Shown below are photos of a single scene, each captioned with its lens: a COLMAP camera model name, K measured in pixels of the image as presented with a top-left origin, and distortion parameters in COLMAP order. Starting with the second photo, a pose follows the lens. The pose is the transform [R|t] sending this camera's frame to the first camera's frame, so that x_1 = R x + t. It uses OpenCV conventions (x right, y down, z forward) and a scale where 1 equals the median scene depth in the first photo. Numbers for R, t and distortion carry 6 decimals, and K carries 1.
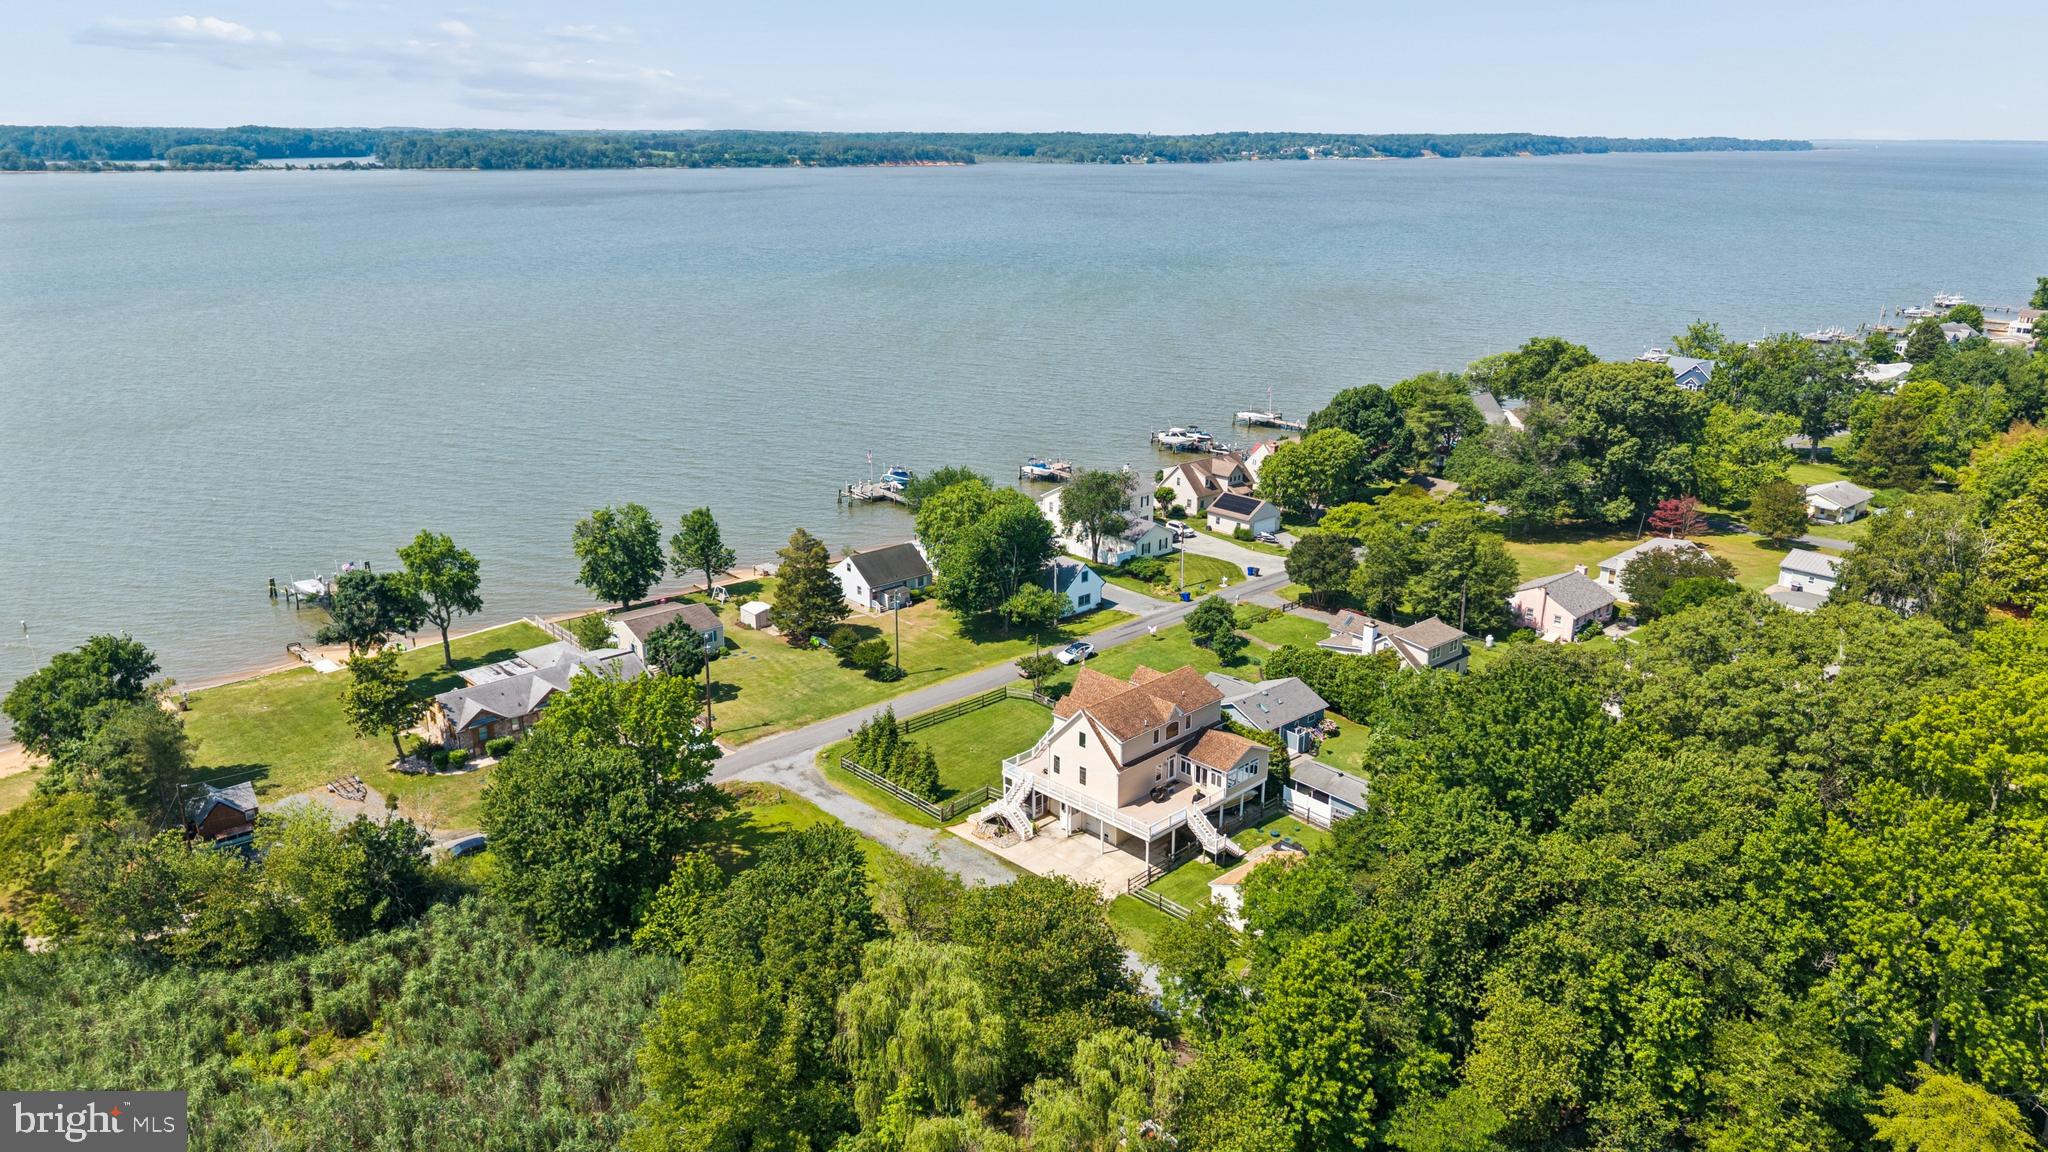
lens RADIAL K [[1372.6, 0, 1024.0], [0, 1372.6, 576.0], [0, 0, 1]] dist [0.179766, -0.000461]
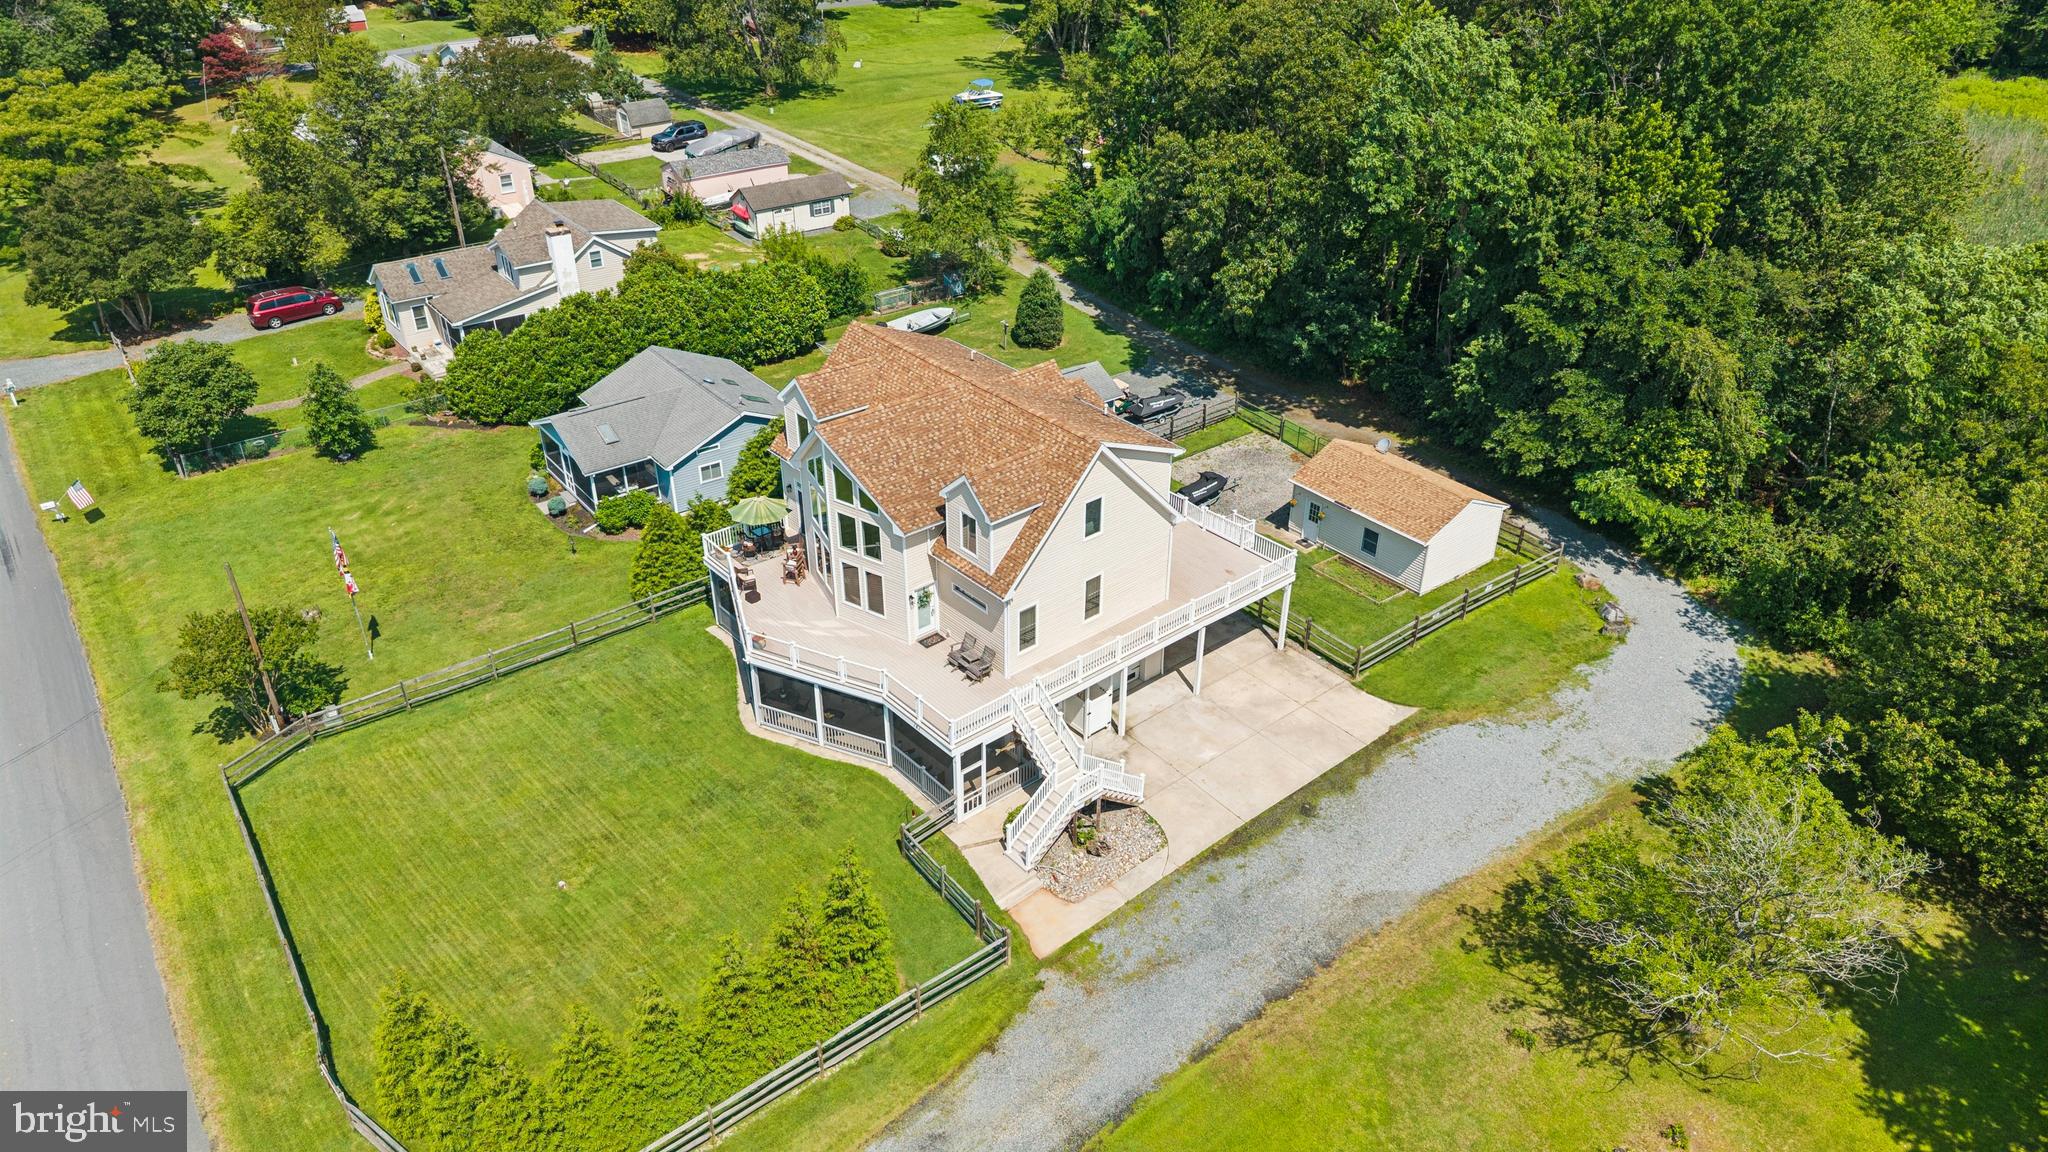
lens RADIAL K [[1335.6, 0, 1016.2], [0, 1335.6, 521.0], [0, 0, 1]] dist [0.004723, -0.000203]
pose [[0.097974, -0.487252, 0.867748, -0.228516], [0.304792, 0.844734, 0.439916, -0.046050], [-0.947366, 0.221382, 0.231273, 0.698607]]
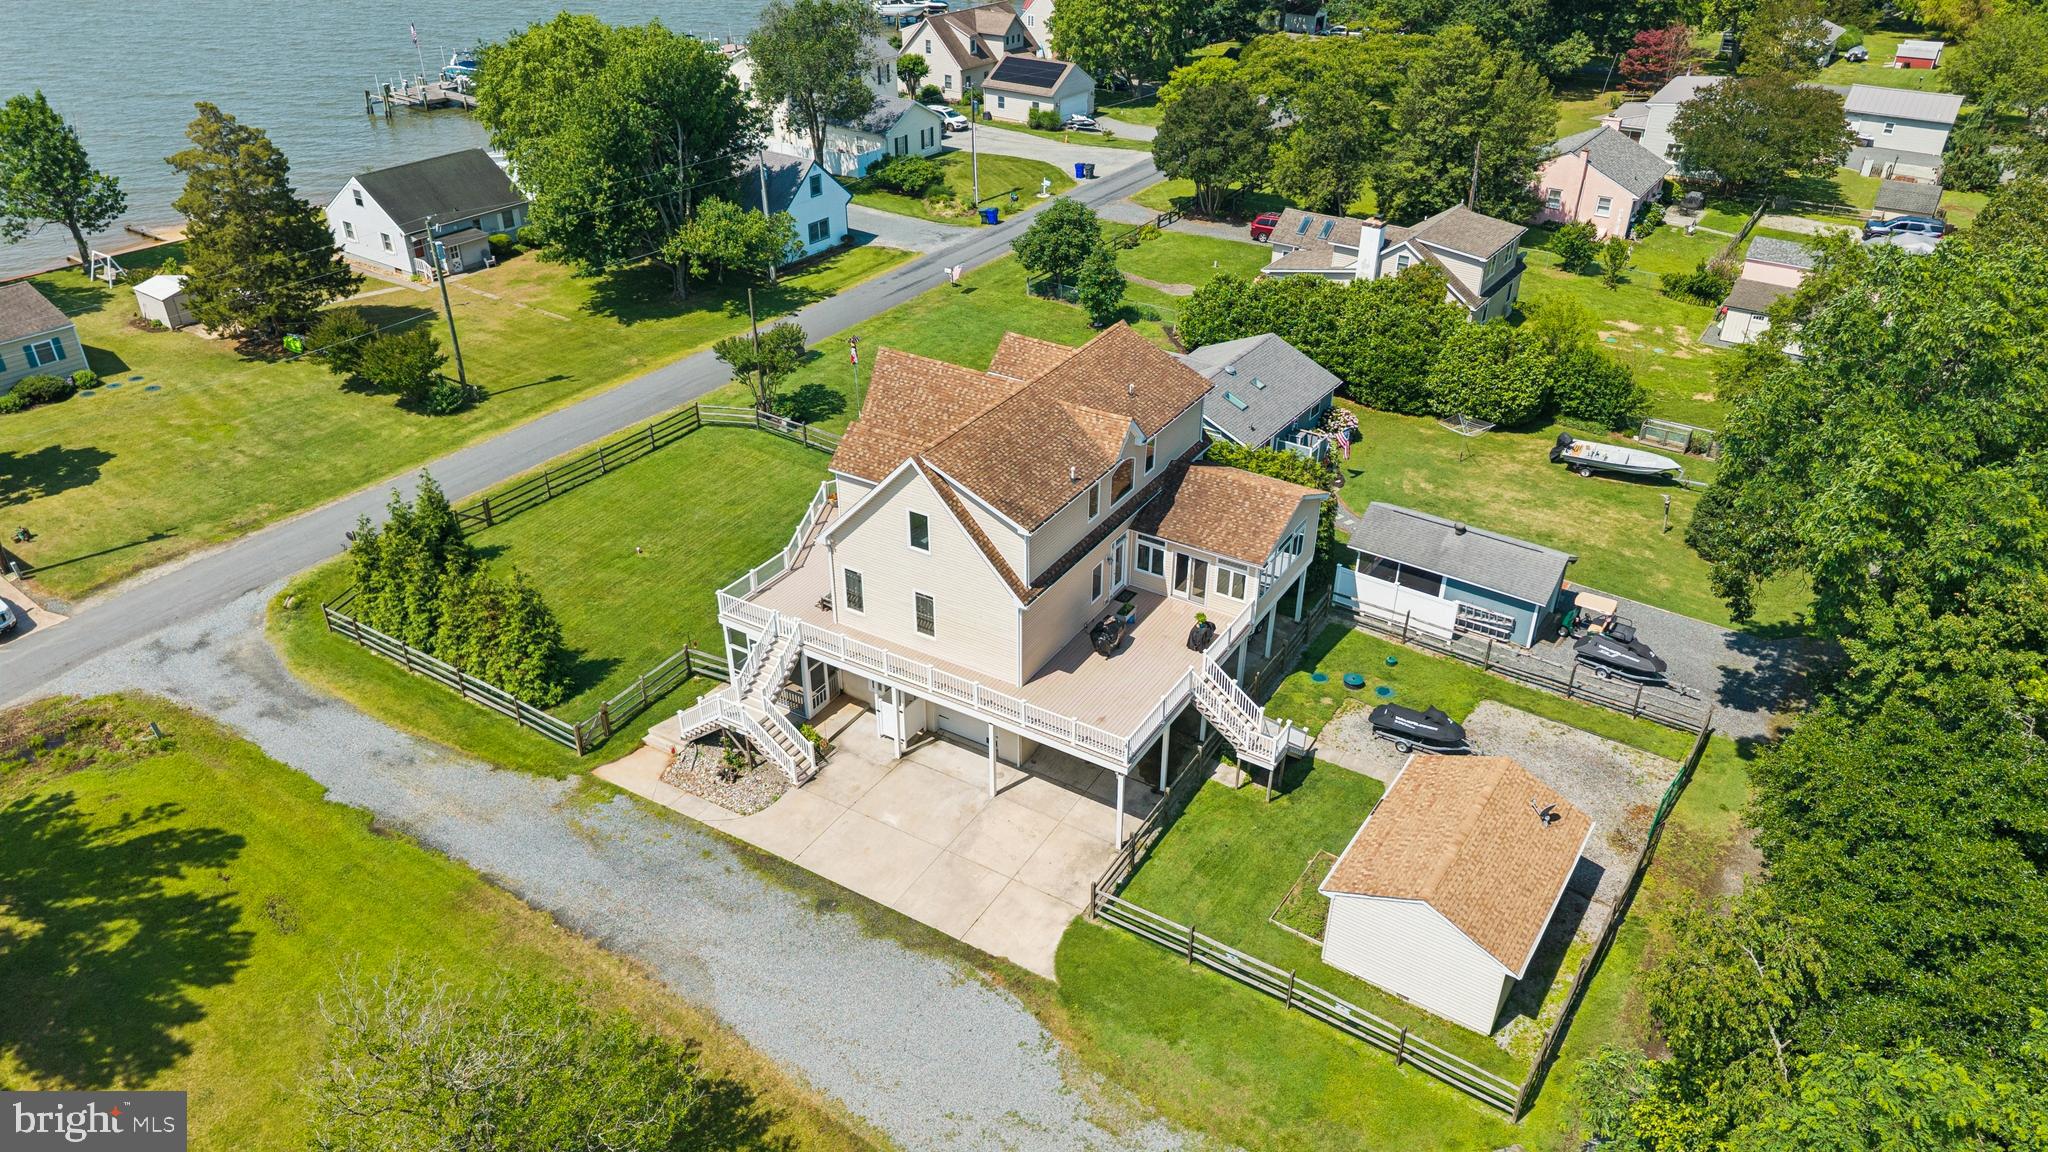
lens RADIAL K [[1313.2, 0, 1024.0], [0, 1313.2, 576.0], [0, 0, 1]] dist [0.040834, -0.062477]
pose [[0.968577, -0.120923, 0.217340, -0.008919], [0.066917, 0.968329, 0.240543, 0.032178], [-0.239544, -0.218441, 0.945993, 0.475313]]
